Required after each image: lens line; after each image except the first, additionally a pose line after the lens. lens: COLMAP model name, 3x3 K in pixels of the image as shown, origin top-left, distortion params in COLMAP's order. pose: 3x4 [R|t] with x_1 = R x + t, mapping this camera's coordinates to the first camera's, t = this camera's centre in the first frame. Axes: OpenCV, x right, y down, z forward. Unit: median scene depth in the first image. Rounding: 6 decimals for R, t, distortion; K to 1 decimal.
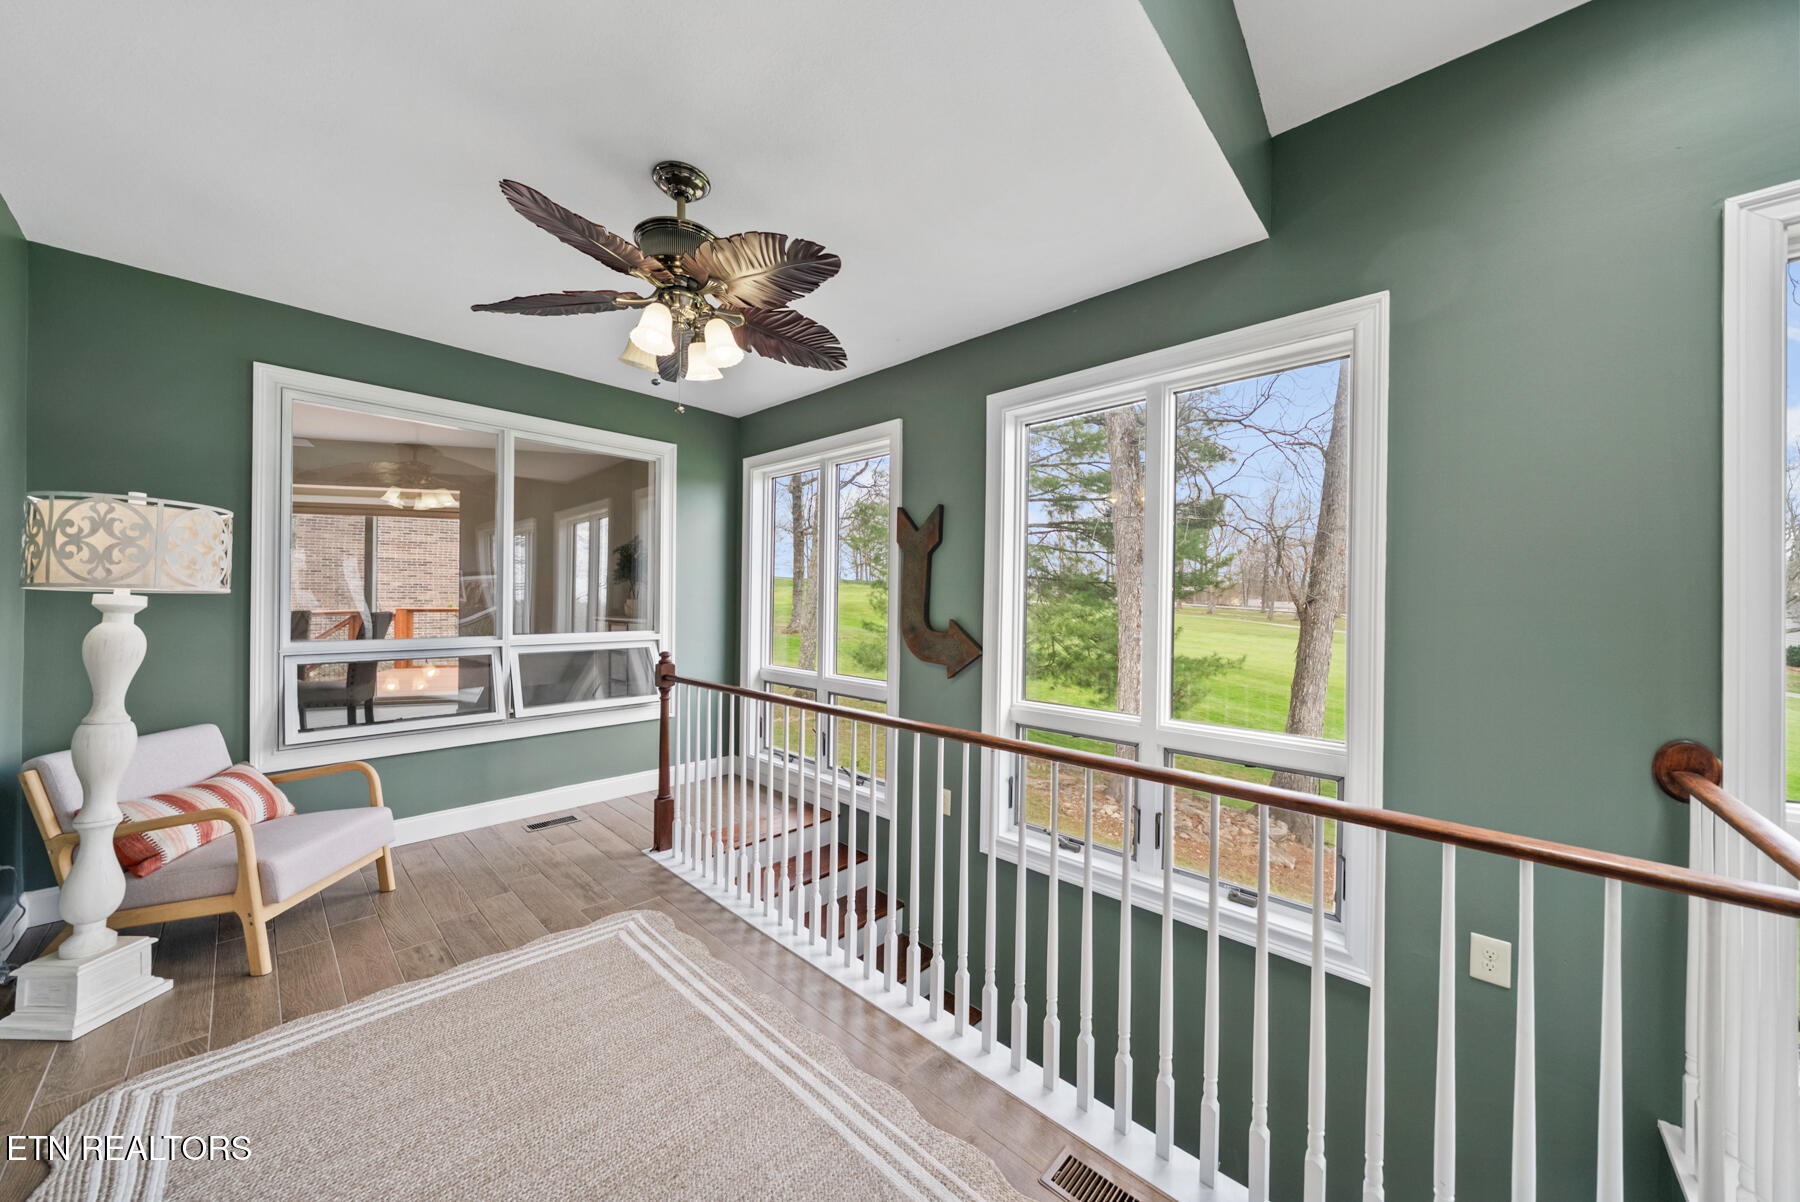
lens RADIAL K [[609.2, 0, 883.8], [0, 609.2, 589.5], [0, 0, 1]] dist [-0.000006, -0.000022]
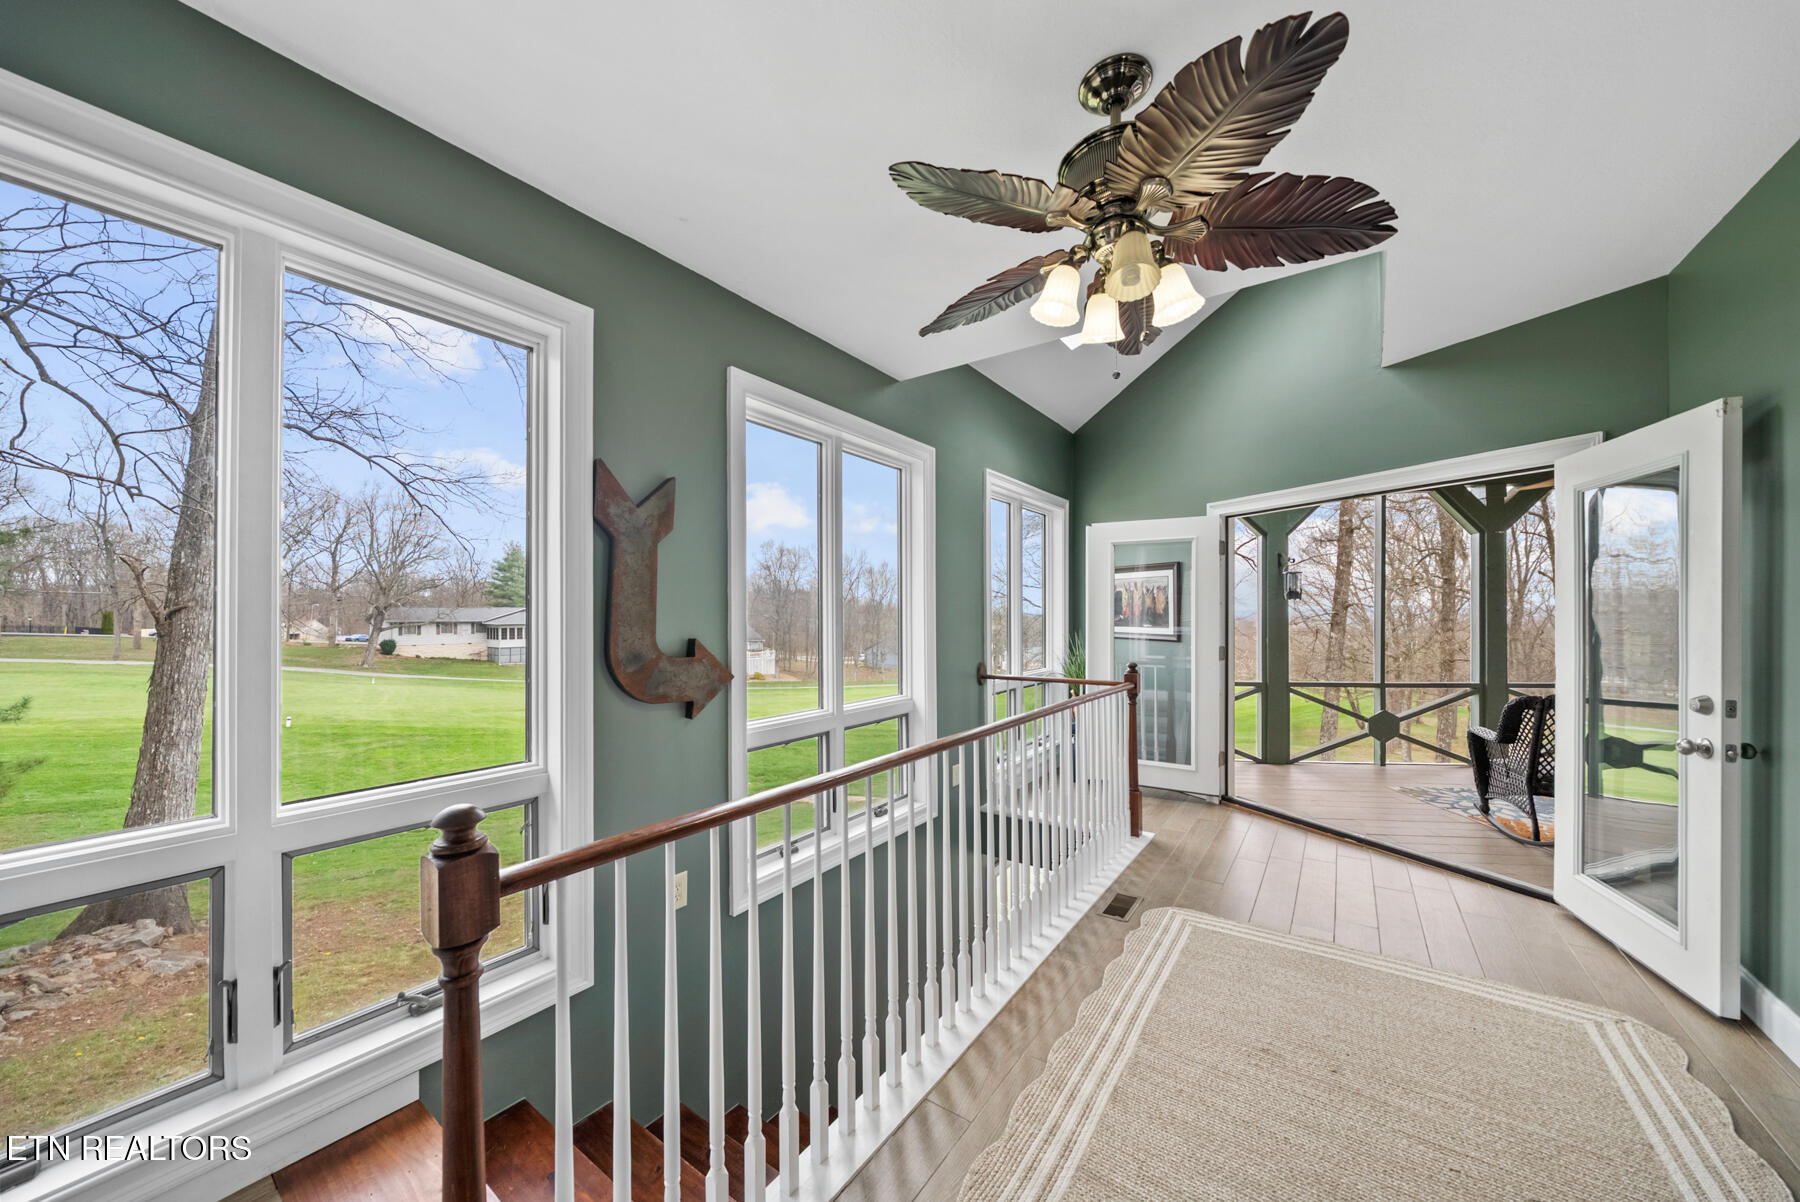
lens RADIAL K [[618.7, 0, 900.0], [0, 618.7, 601.0], [0, 0, 1]] dist [-0.000336, -0.000054]
pose [[-0.134547, 0.012904, 0.990823, -0.670034], [-0.021165, 0.999650, -0.015893, 0.010420], [-0.990681, -0.023109, -0.134227, 0.848671]]
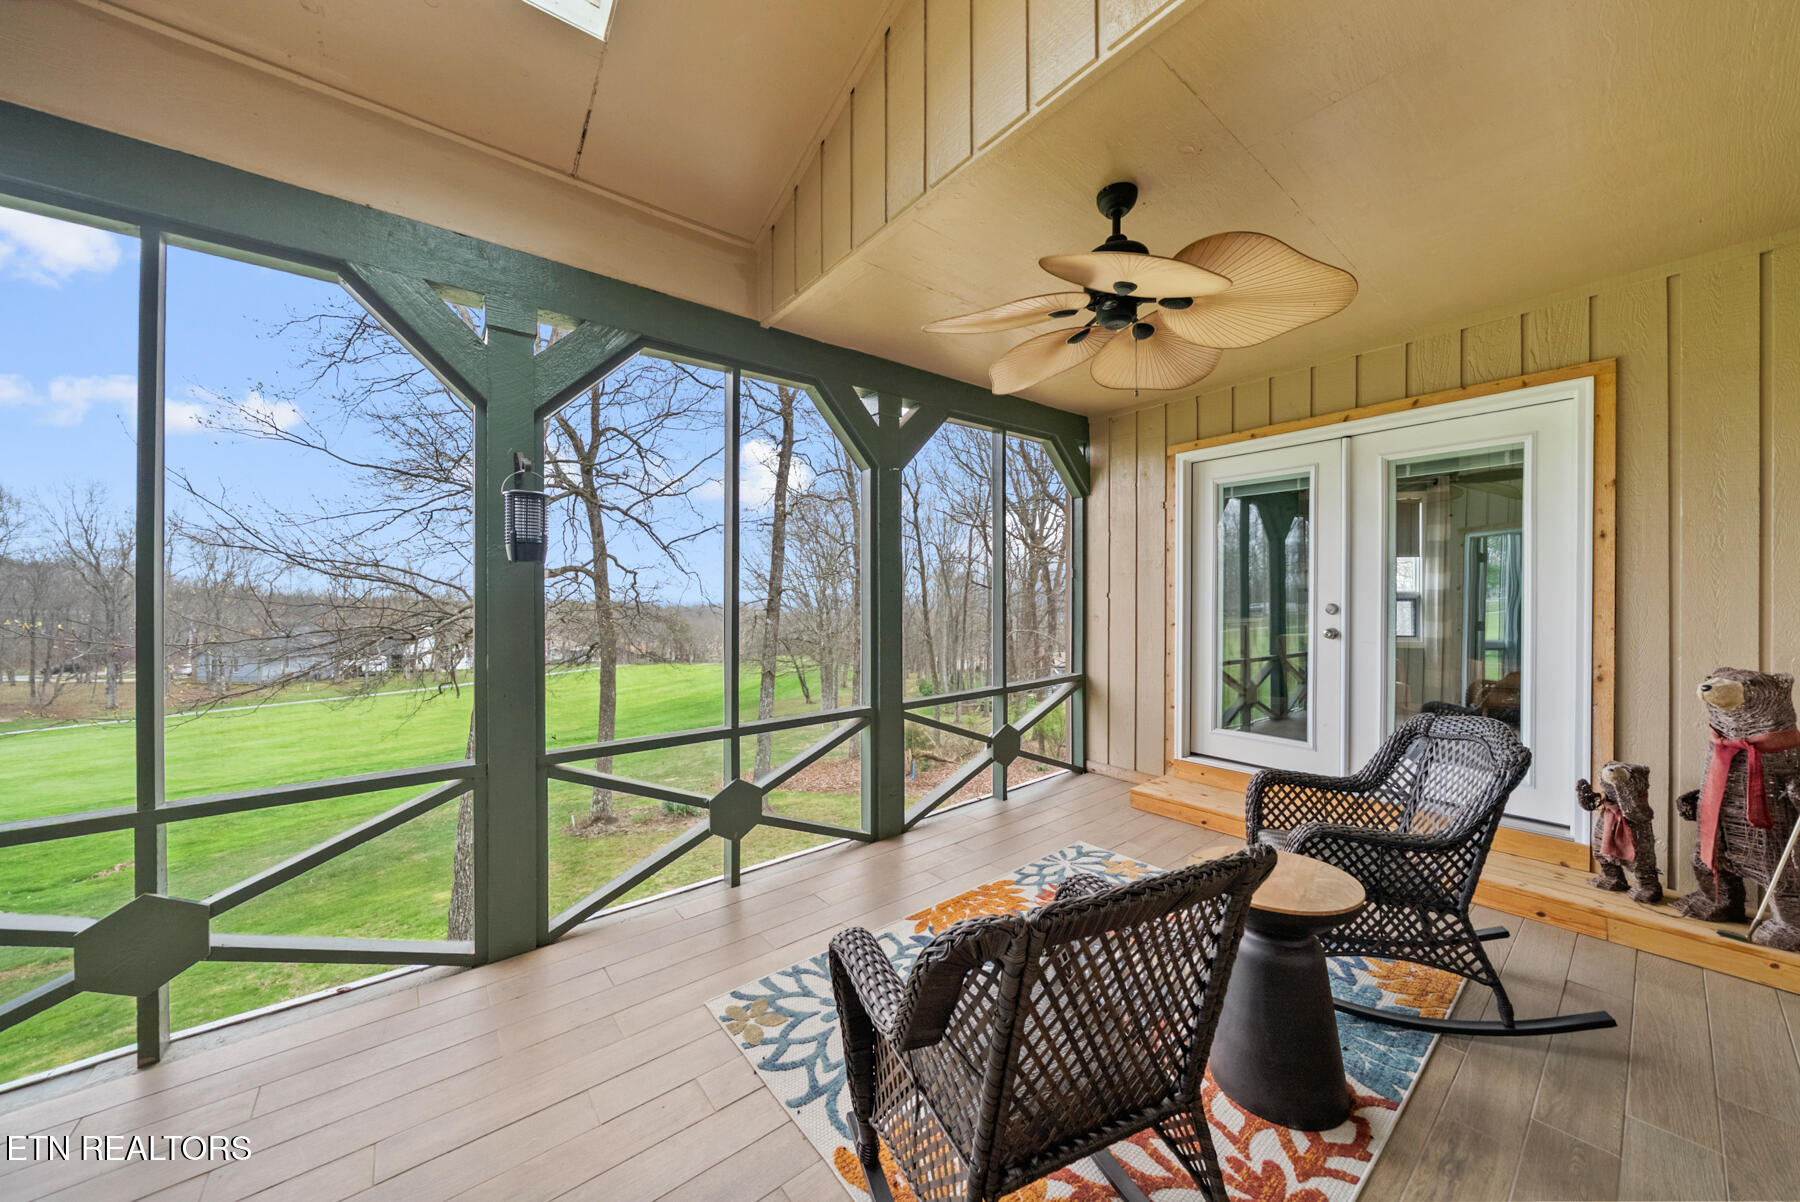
lens RADIAL K [[609.2, 0, 883.8], [0, 609.2, 589.5], [0, 0, 1]] dist [-0.000006, -0.000022]
pose [[-0.779250, 0.013524, 0.626567, -0.343726], [-0.003733, 0.999649, -0.026220, 0.007692], [-0.626702, -0.022771, -0.778926, 0.437451]]
